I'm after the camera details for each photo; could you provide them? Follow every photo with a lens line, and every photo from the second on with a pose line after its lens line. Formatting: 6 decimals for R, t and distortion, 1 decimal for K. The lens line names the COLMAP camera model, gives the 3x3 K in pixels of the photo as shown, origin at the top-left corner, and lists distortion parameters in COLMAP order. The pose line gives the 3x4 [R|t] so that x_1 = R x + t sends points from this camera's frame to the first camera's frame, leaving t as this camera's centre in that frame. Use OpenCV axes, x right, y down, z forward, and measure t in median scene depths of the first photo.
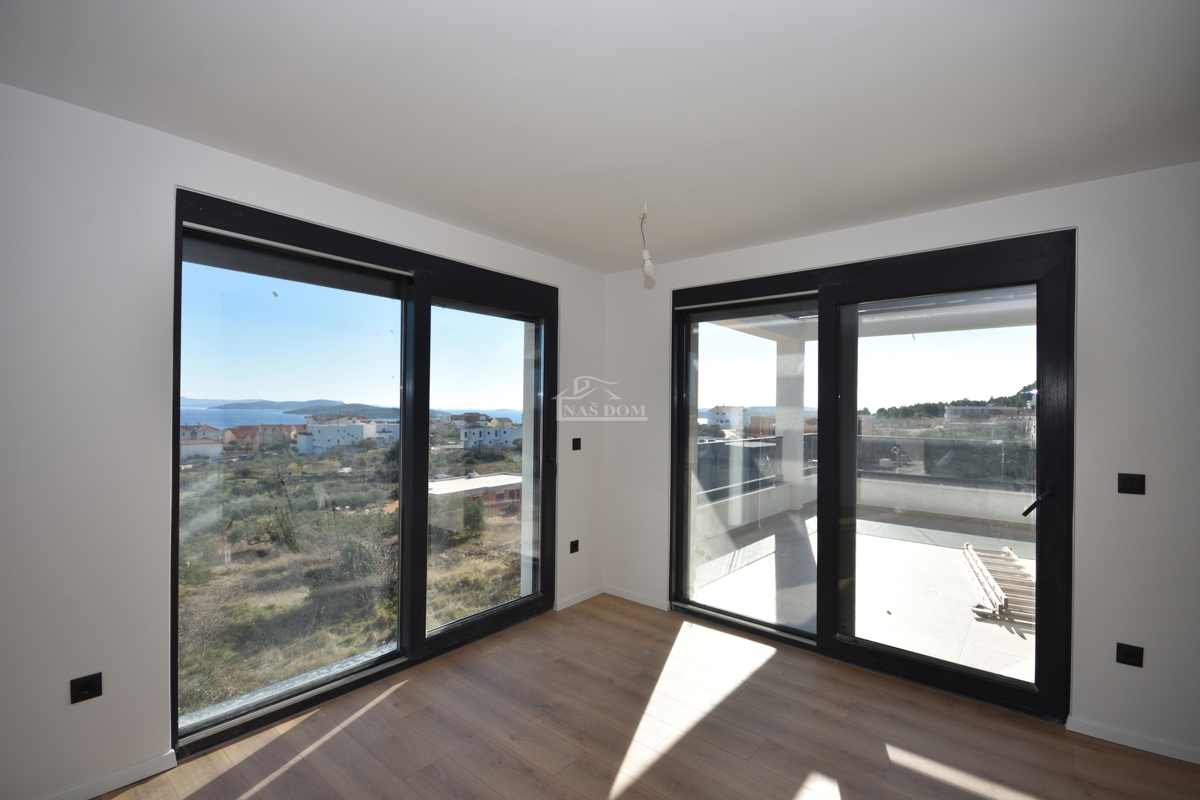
lens RADIAL K [[525.9, 0, 596.8], [0, 525.9, 403.8], [0, 0, 1]] dist [-0.000031, -0.002265]
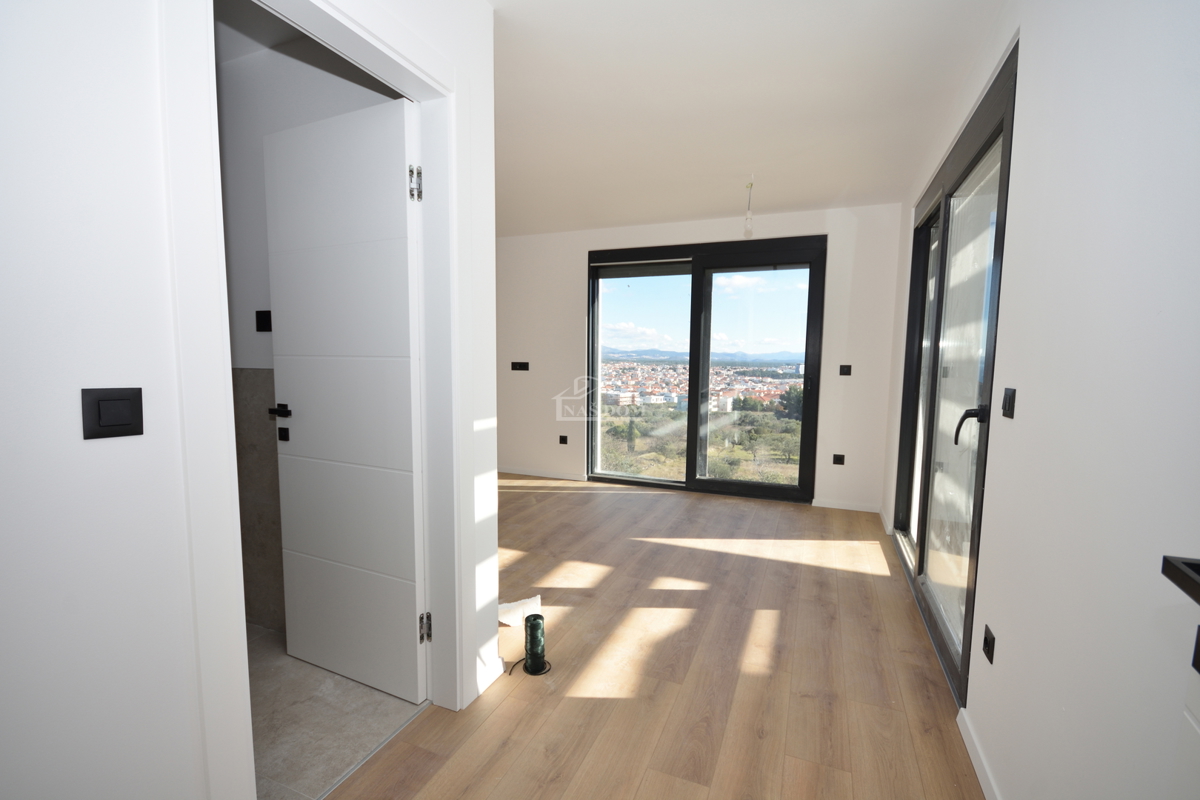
lens RADIAL K [[525.9, 0, 607.4], [0, 525.9, 406.5], [0, 0, 1]] dist [-0.000031, -0.002265]
pose [[0.318058, 0.087248, -0.944048, 0.164817], [0.006580, 0.995529, 0.094222, 0.008321], [0.948048, -0.036180, 0.316062, 0.030300]]
